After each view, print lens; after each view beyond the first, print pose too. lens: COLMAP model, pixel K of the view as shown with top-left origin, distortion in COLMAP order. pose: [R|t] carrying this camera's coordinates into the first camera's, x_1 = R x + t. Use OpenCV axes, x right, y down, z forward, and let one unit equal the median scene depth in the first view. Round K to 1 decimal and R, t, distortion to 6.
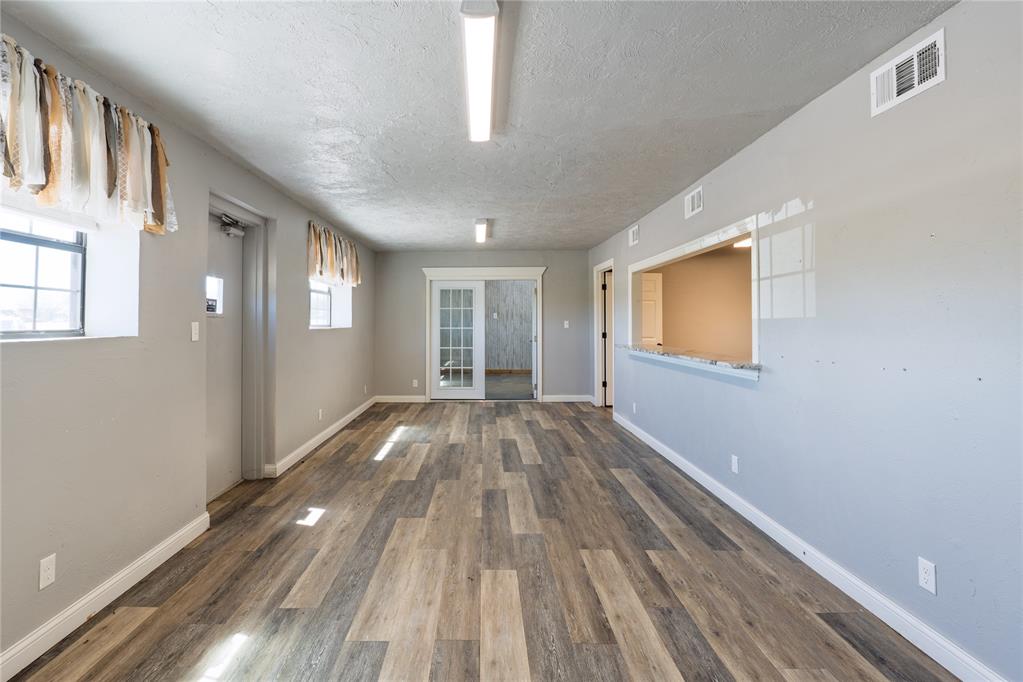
lens RADIAL K [[474.1, 0, 482.5], [0, 474.1, 311.4], [0, 0, 1]] dist [-0.012128, 0.000024]
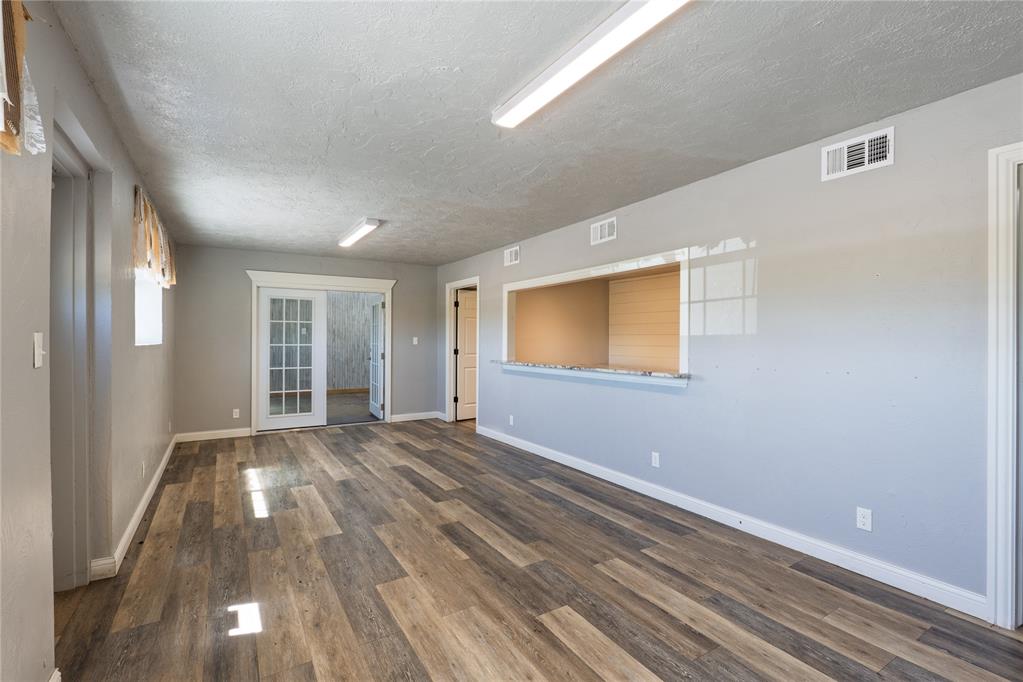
lens RADIAL K [[456.9, 0, 511.5], [0, 456.9, 341.0], [0, 0, 1]] dist [-0.010528, 0.000307]
pose [[0.847515, 0.001842, 0.530768, -0.376453], [-0.015527, 0.999652, 0.021323, 0.011528], [-0.530544, -0.026313, 0.847249, 0.243259]]
